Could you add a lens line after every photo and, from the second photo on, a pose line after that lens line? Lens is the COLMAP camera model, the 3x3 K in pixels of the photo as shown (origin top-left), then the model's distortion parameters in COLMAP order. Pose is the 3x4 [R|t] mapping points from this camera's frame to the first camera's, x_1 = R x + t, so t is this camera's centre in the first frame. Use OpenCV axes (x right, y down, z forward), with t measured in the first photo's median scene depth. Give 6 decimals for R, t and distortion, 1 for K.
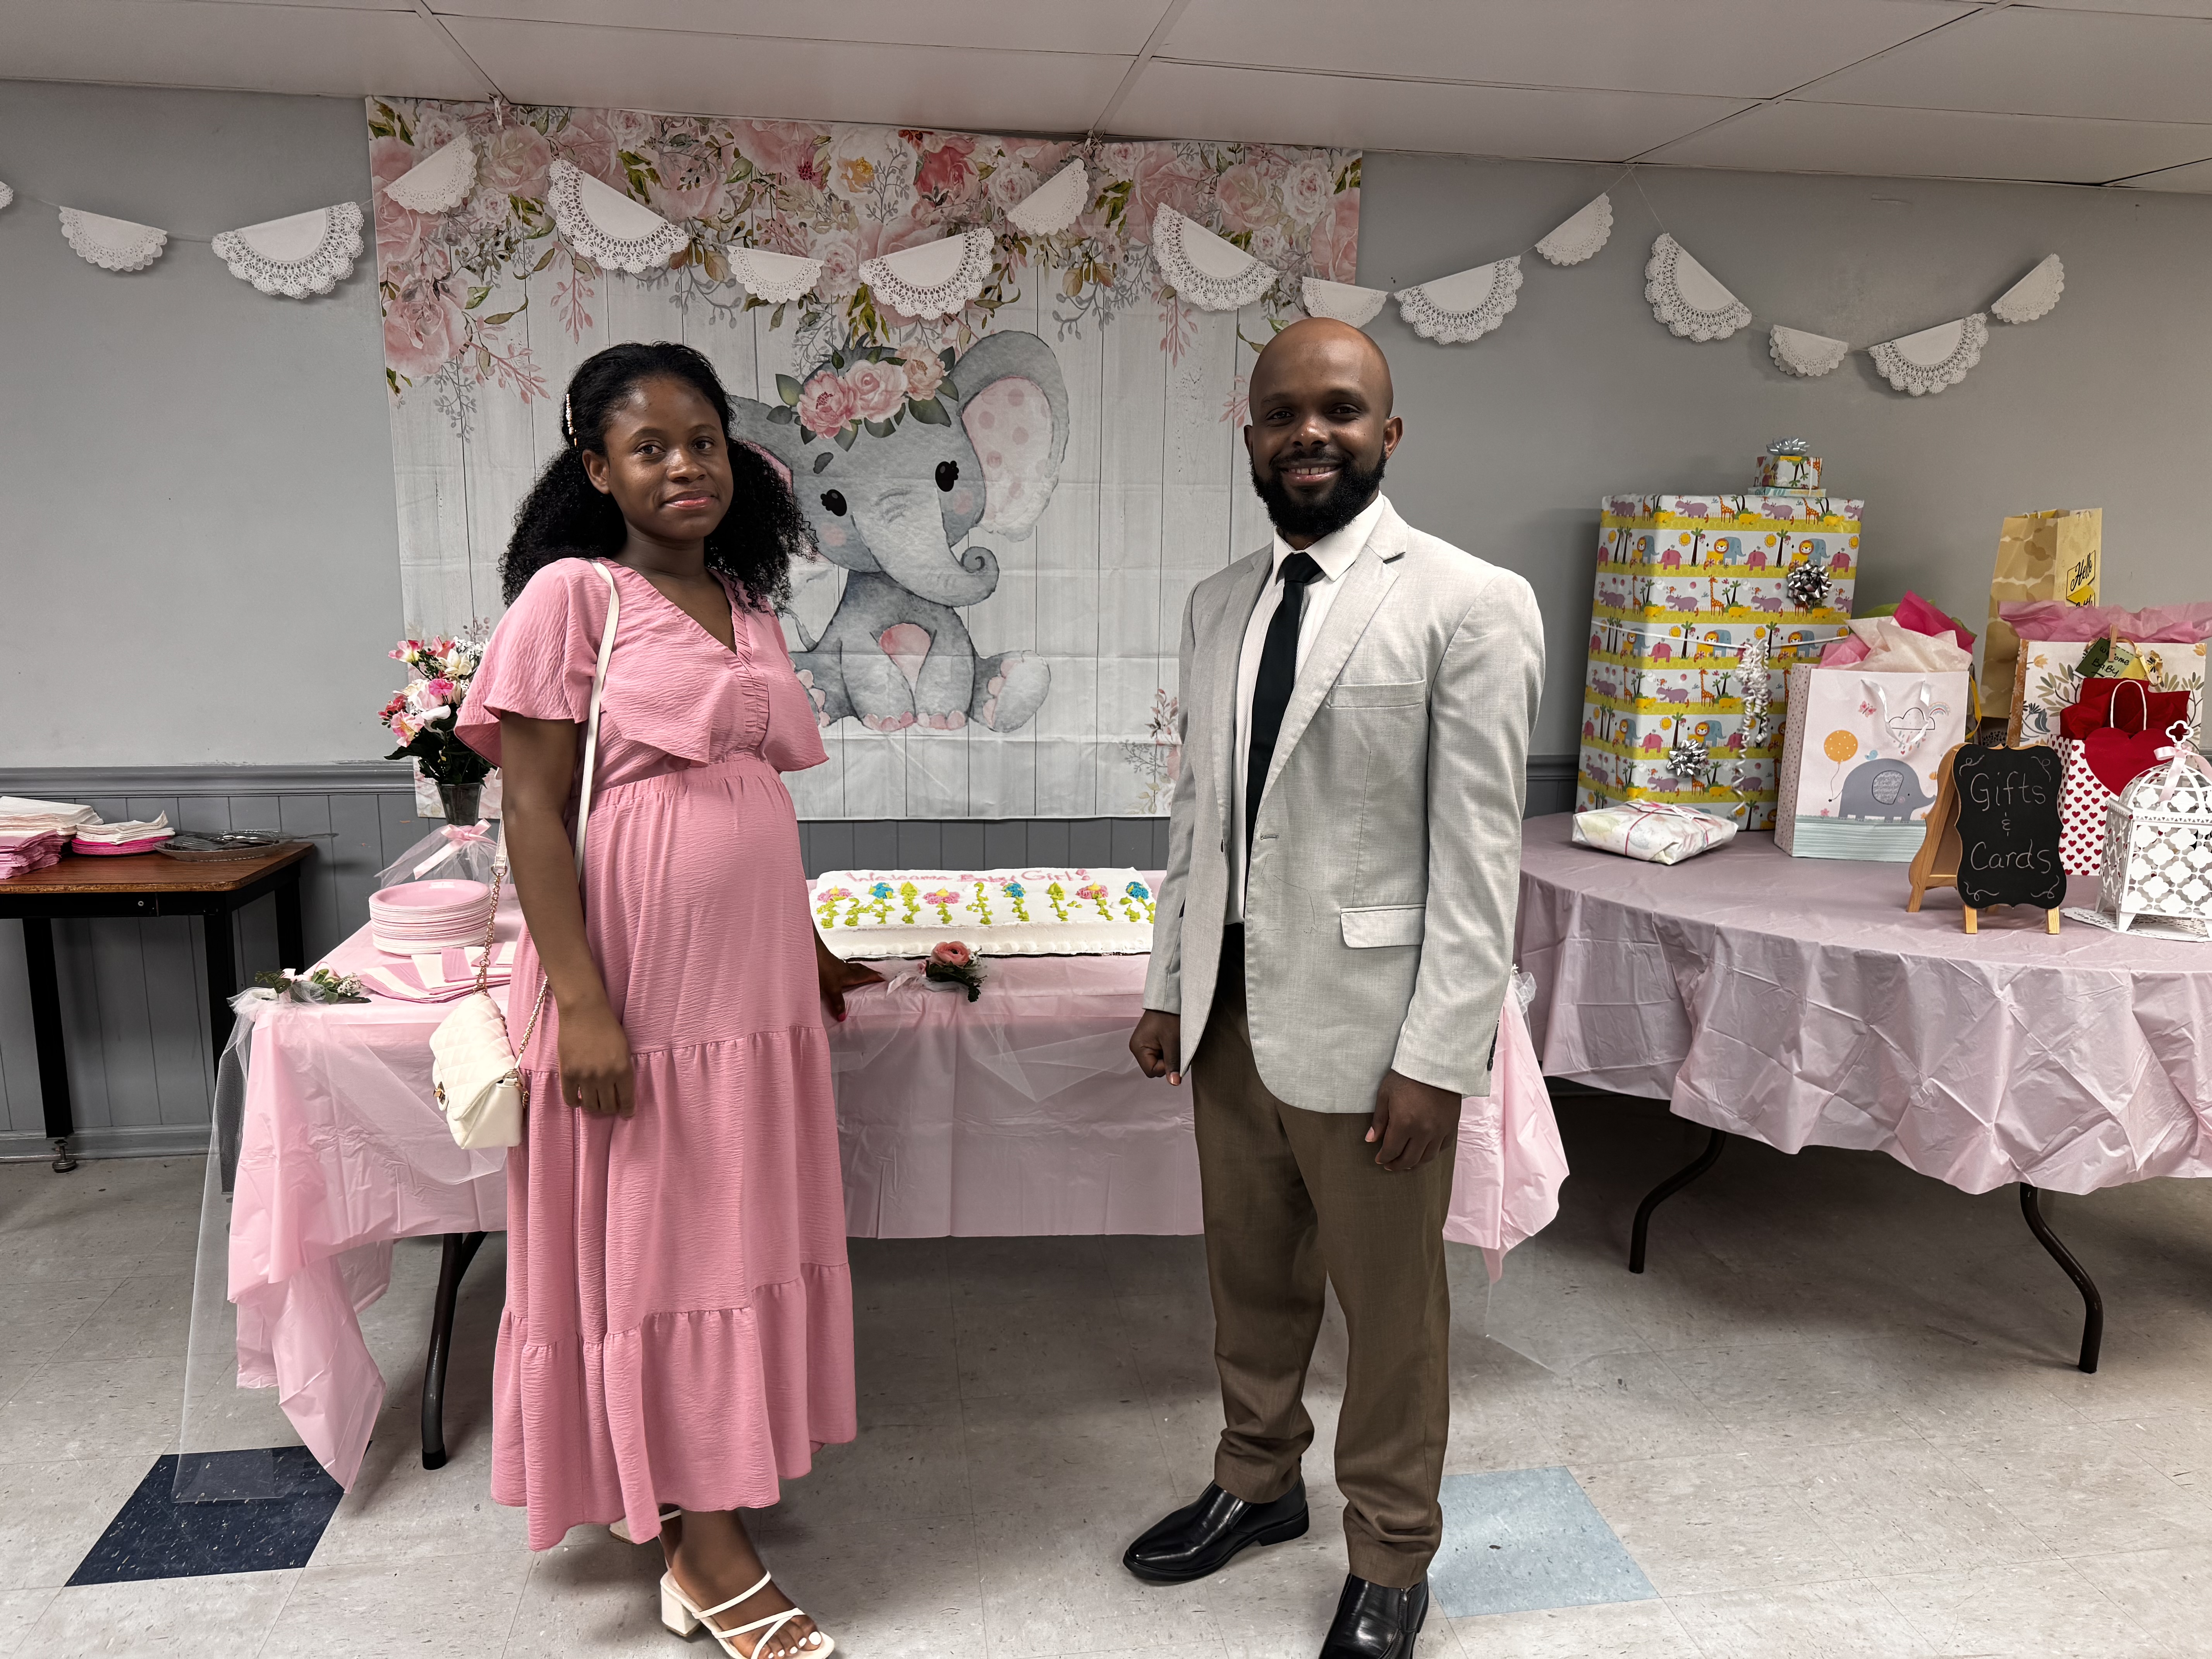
lens RADIAL K [[1557.2, 0, 1106.0], [0, 1557.2, 829.5], [0, 0, 1]] dist [0.157633, -0.249812]
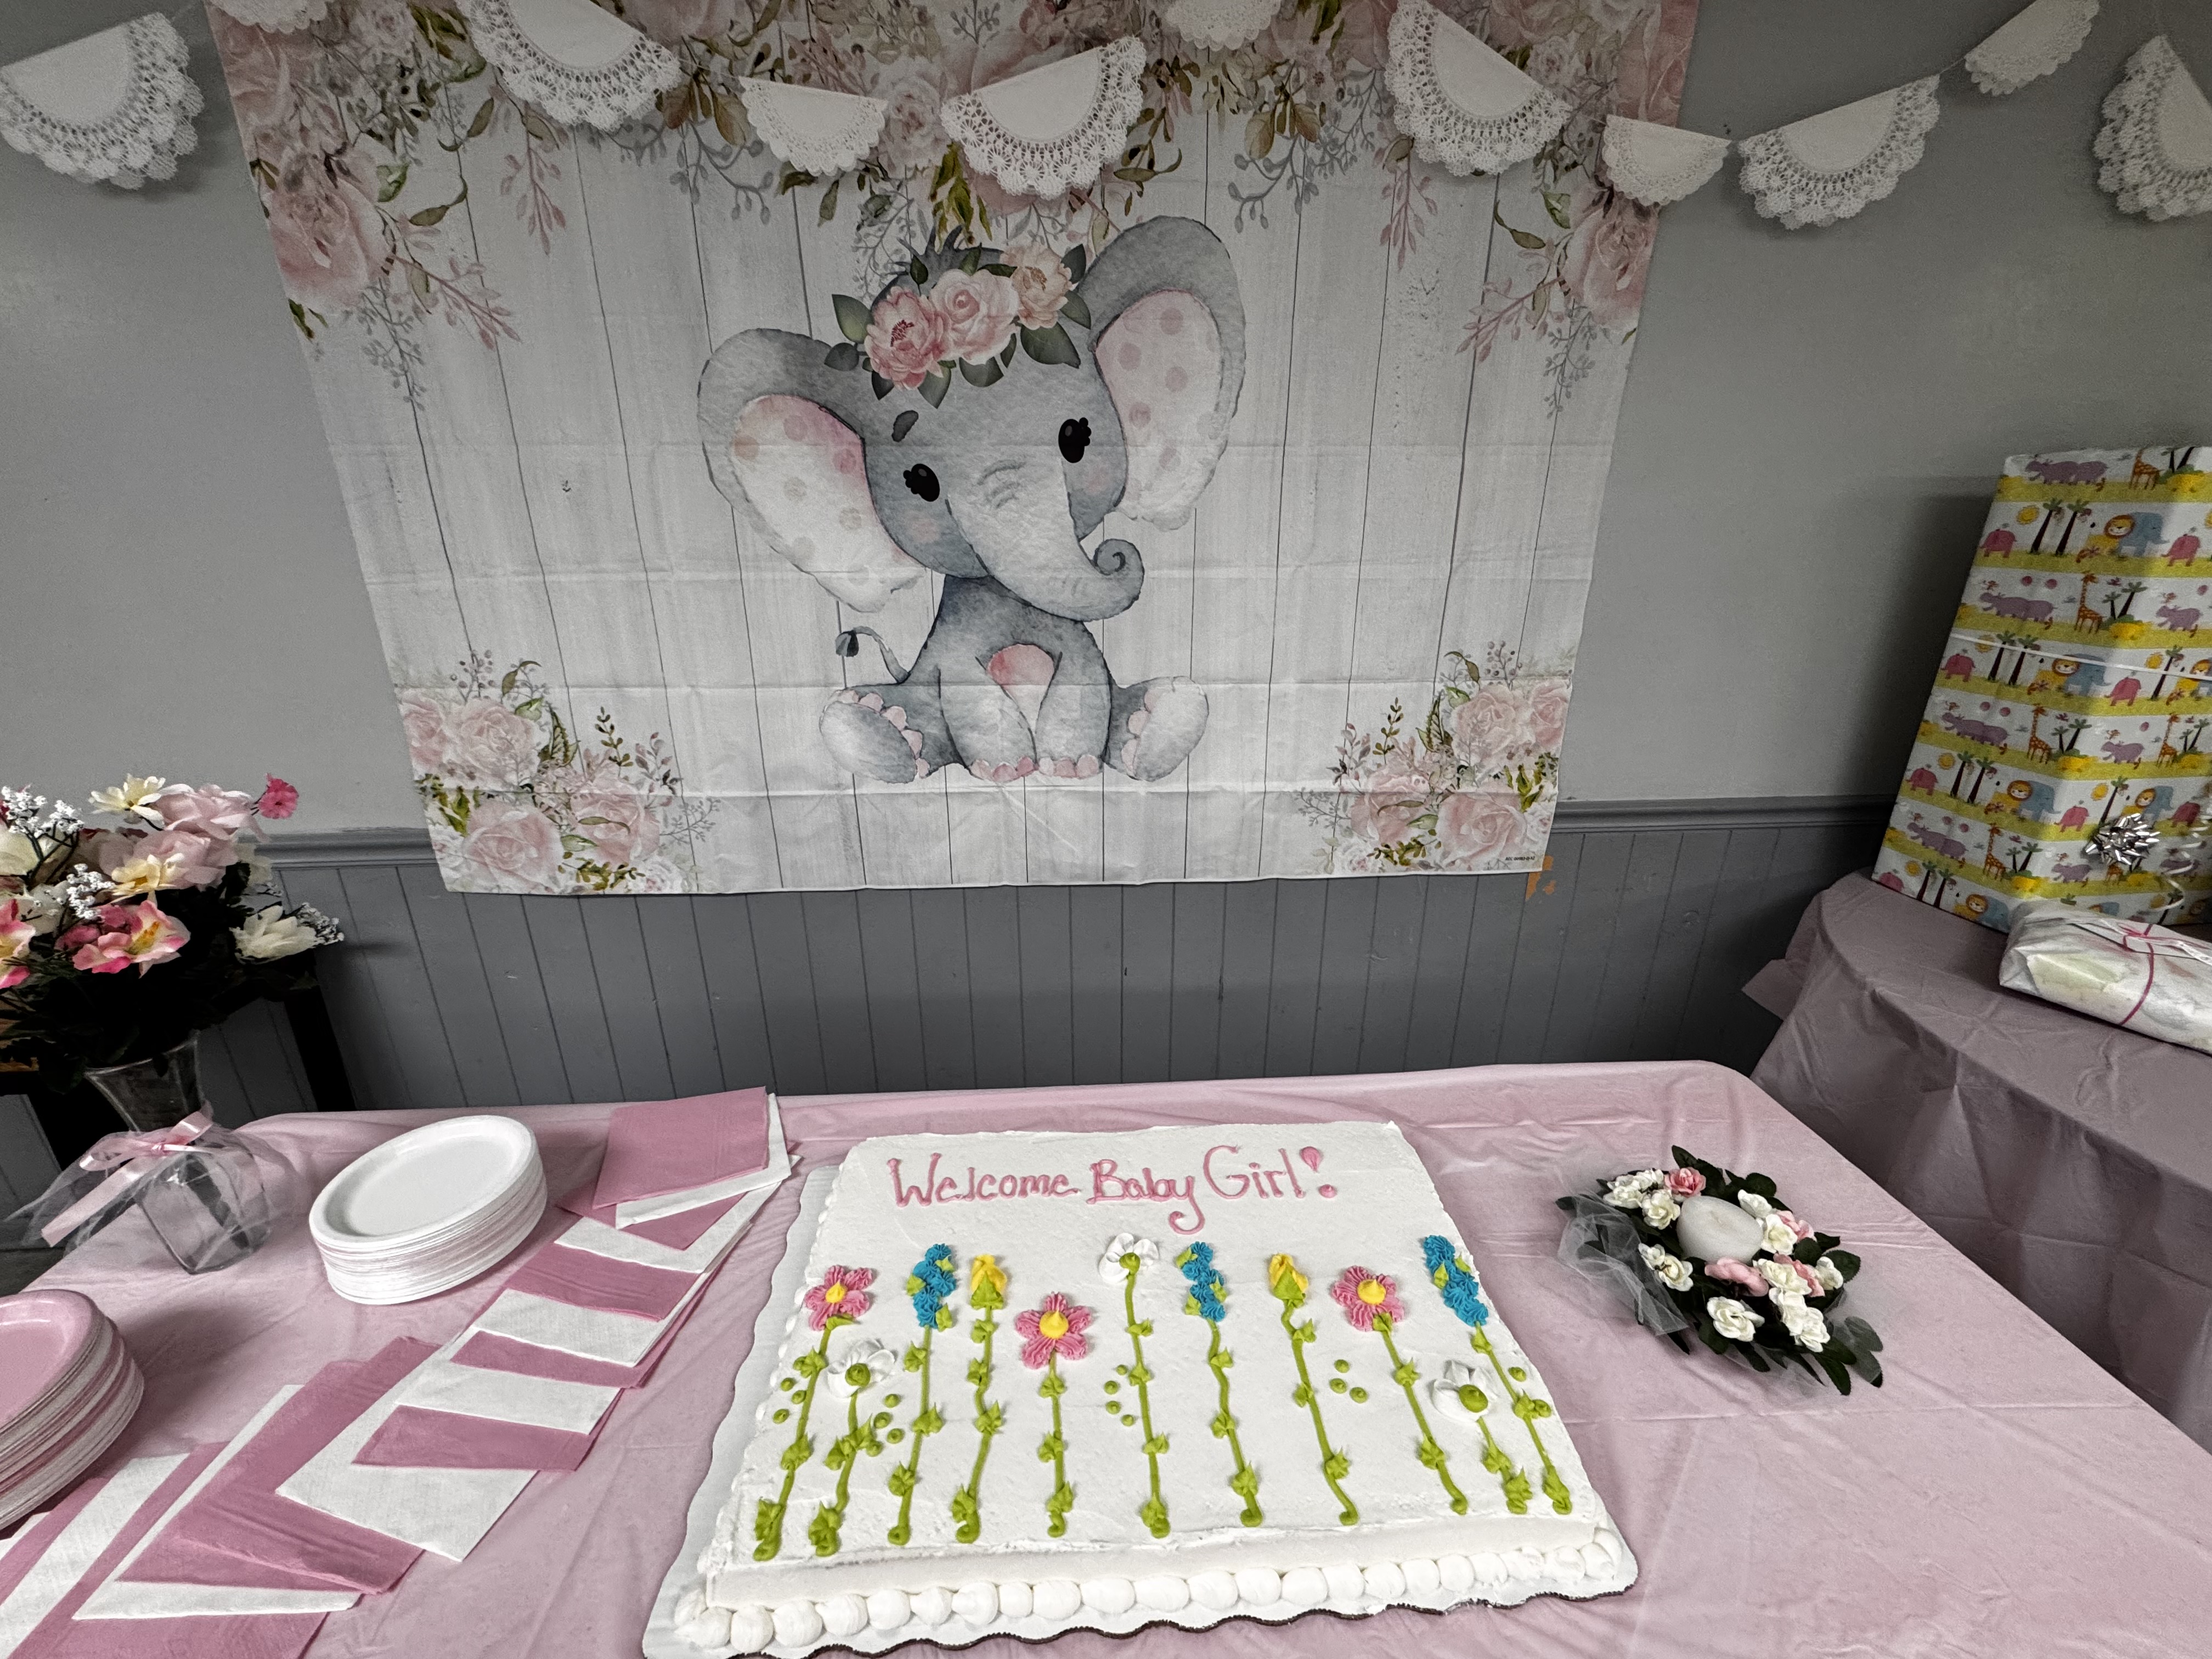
lens RADIAL K [[905.0, 0, 1106.0], [0, 905.0, 829.5], [0, 0, 1]] dist [0.001927, 0.000699]
pose [[0.997033, 0.010009, -0.076320, -0.053660], [0.001551, 0.988697, 0.149918, -0.111252], [0.076958, -0.149592, 0.985748, 0.568010]]
